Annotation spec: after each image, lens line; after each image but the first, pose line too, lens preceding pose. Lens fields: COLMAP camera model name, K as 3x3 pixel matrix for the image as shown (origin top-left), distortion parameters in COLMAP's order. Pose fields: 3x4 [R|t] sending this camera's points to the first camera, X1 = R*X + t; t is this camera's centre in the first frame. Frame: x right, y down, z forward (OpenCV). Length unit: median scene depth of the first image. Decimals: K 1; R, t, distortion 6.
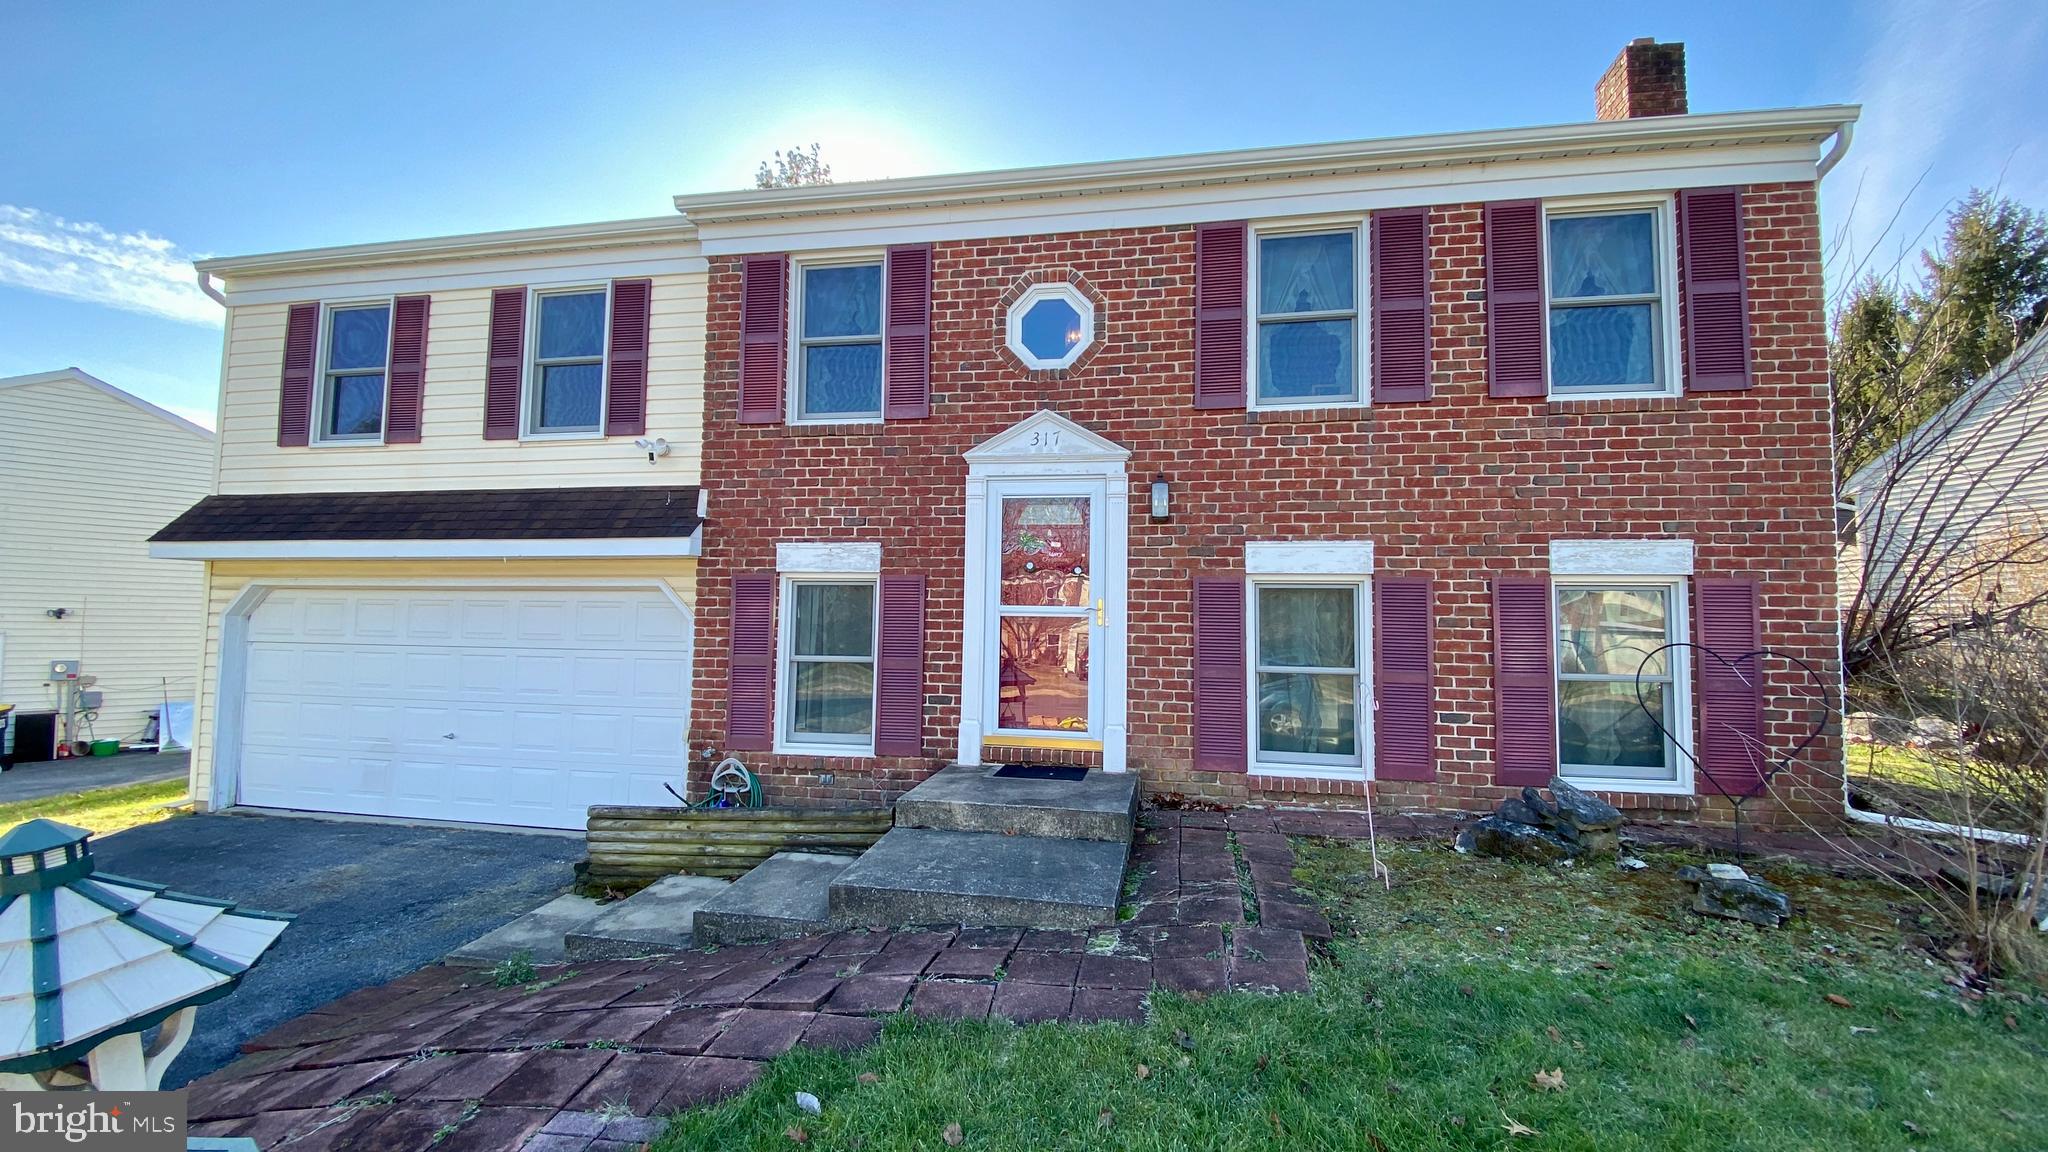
lens RADIAL K [[832.0, 0, 1031.5], [0, 832.0, 569.3], [0, 0, 1]] dist [0.000920, -0.010861]
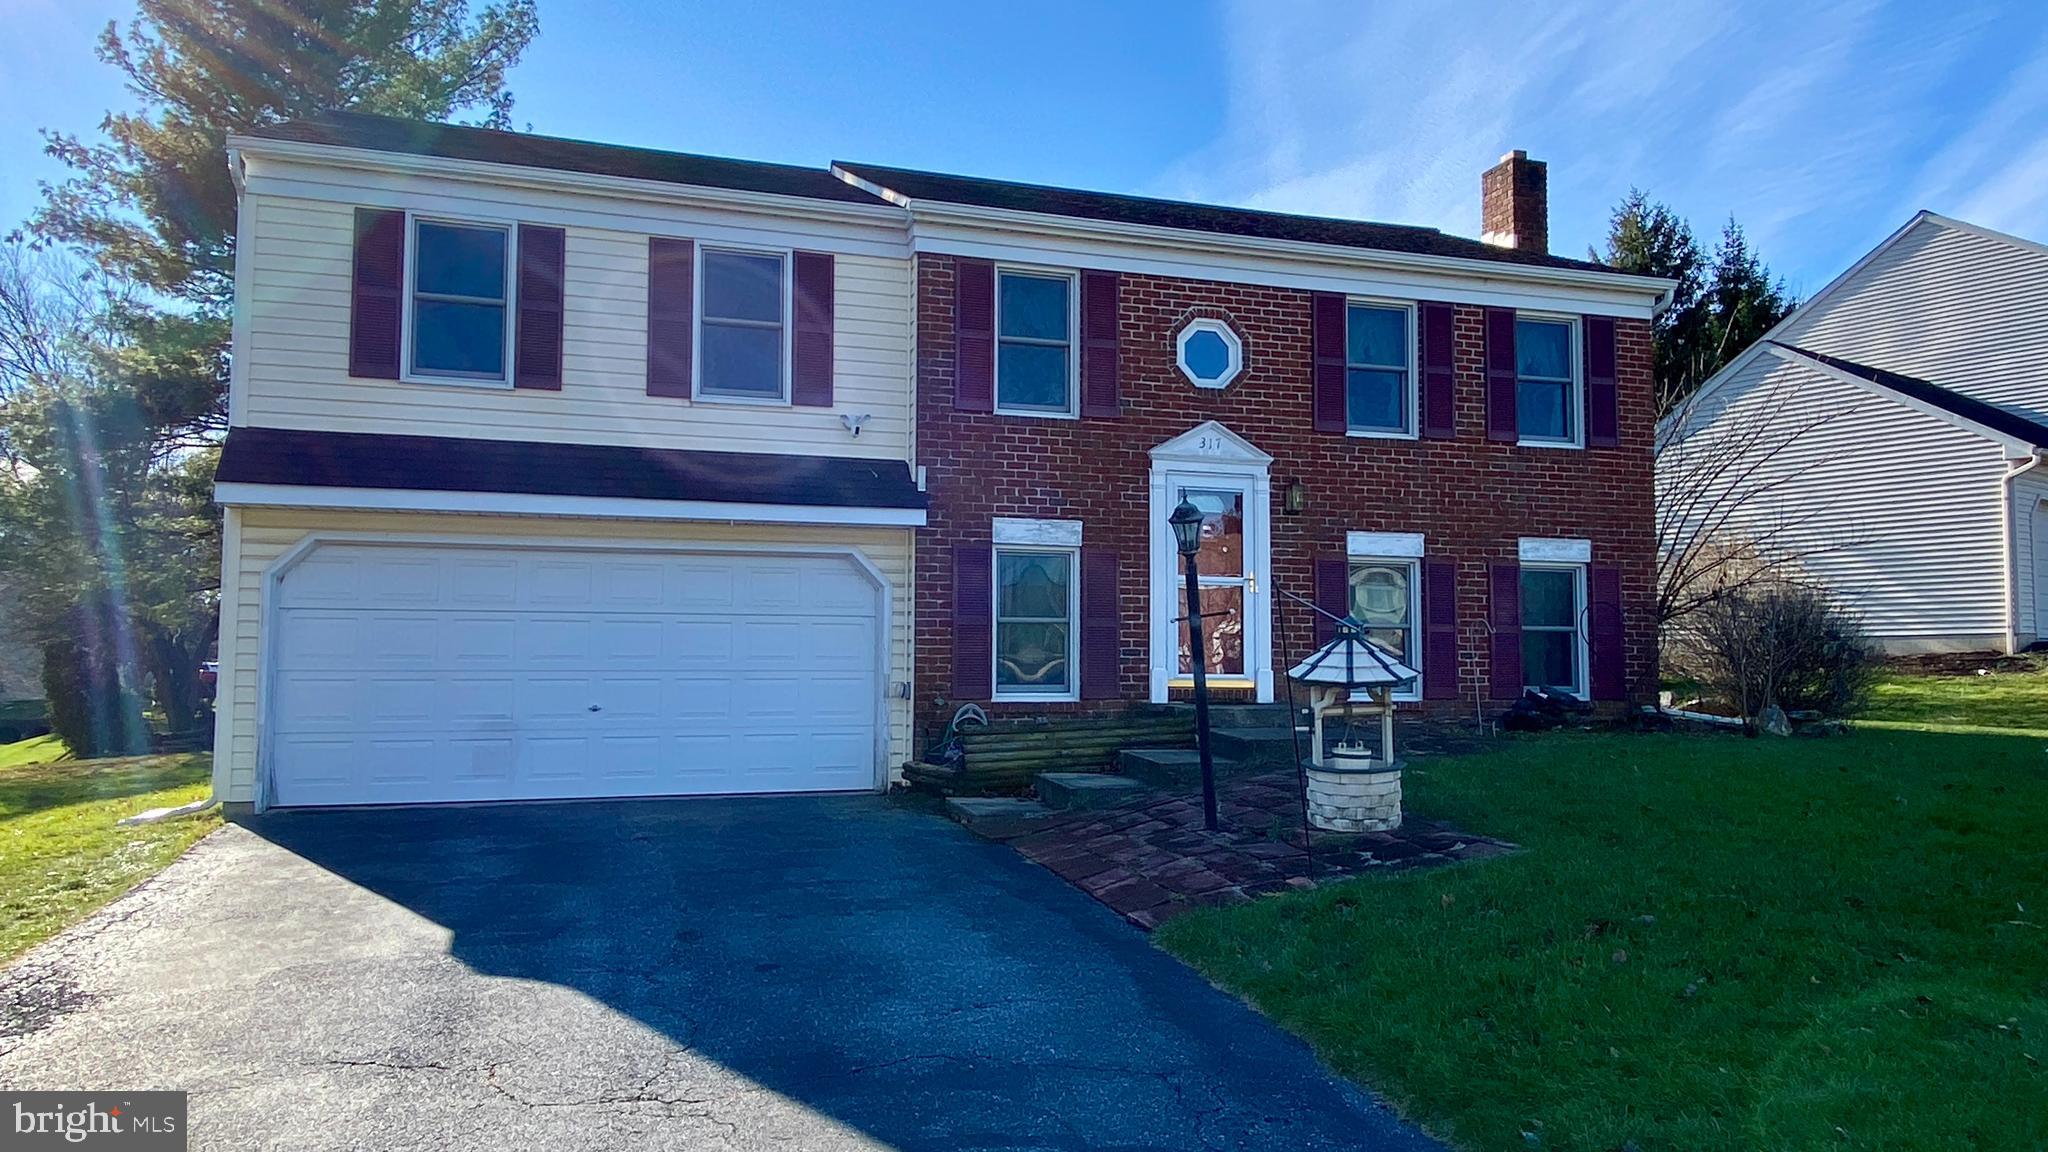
lens RADIAL K [[1457.8, 0, 1015.7], [0, 1457.8, 570.6], [0, 0, 1]] dist [0.001134, -0.014423]
pose [[0.883165, 0.023201, 0.468488, -1.276063], [-0.021933, 0.999726, -0.008162, 0.059881], [-0.468550, -0.003067, 0.883432, -0.817174]]
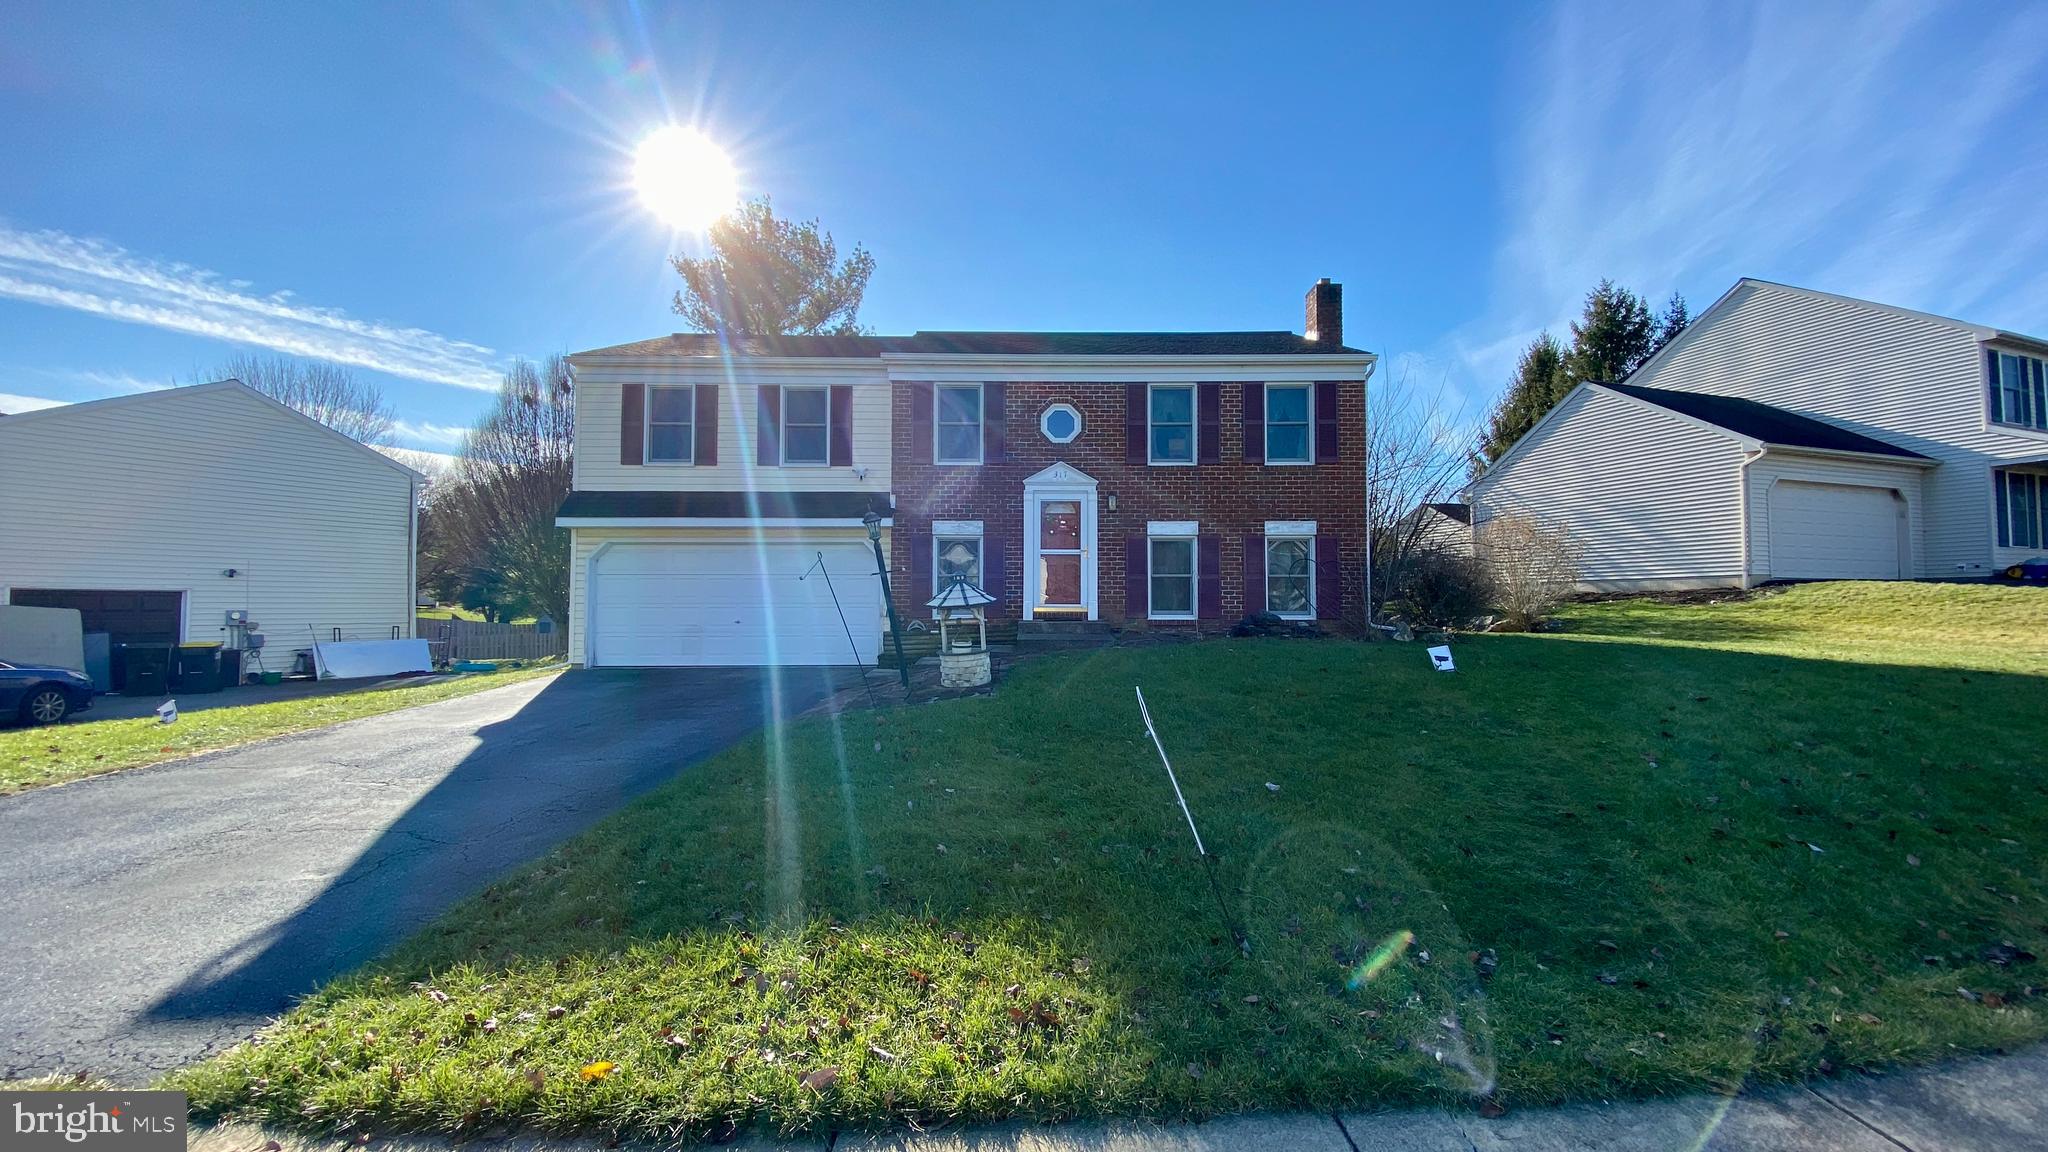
lens RADIAL K [[832.0, 0, 1018.1], [0, 832.0, 578.2], [0, 0, 1]] dist [0.000920, -0.010861]
pose [[0.984062, -0.005683, 0.177737, -0.493166], [0.000369, 0.999552, 0.029918, 0.054898], [-0.177828, -0.029375, 0.983623, -1.188092]]
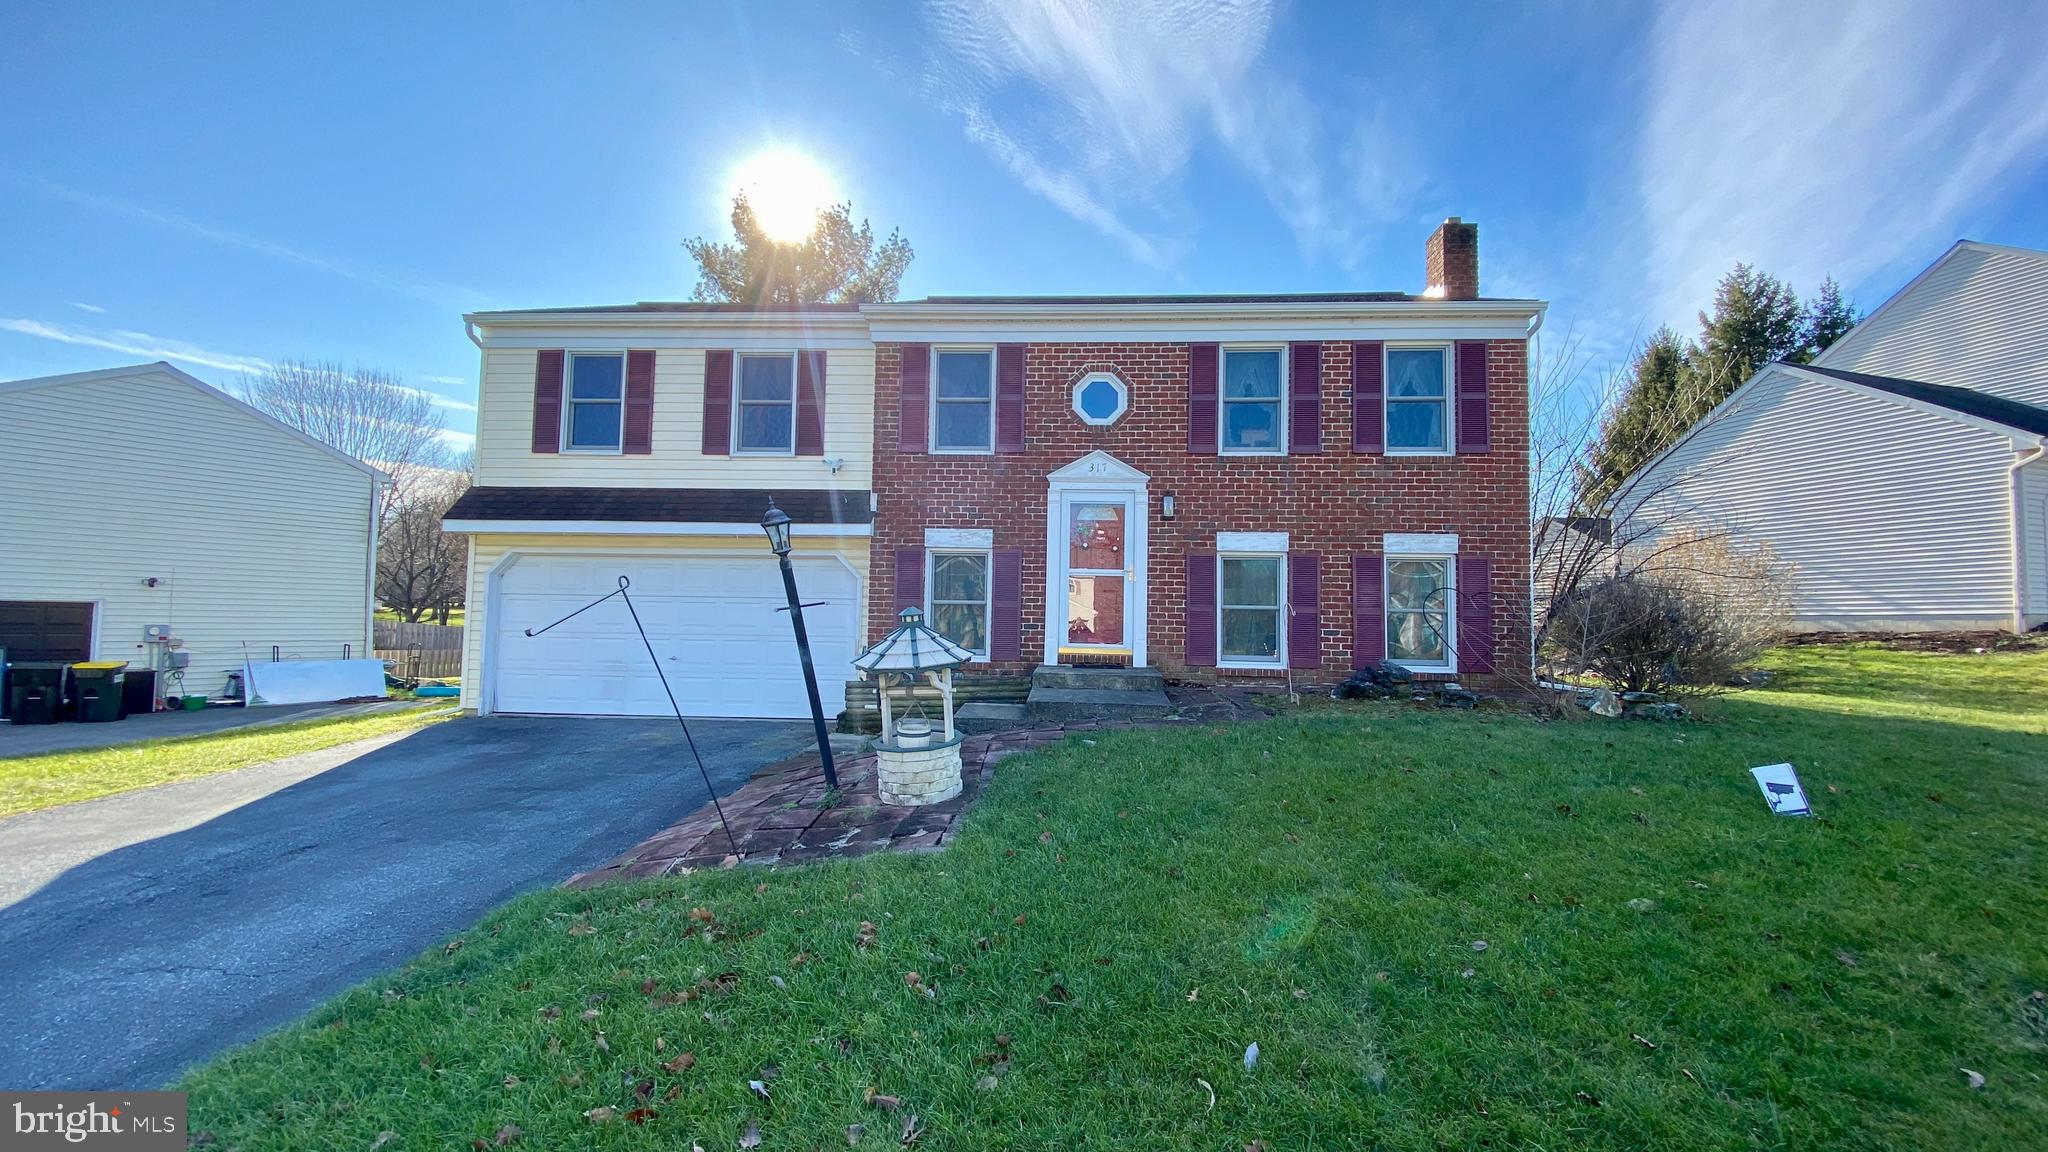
lens RADIAL K [[832.0, 0, 1021.9], [0, 832.0, 576.2], [0, 0, 1]] dist [0.000920, -0.010861]
pose [[0.993293, 0.011020, 0.115098, -0.320136], [-0.012476, 0.999851, 0.011938, 0.040089], [-0.114949, -0.013294, 0.993282, -0.622622]]
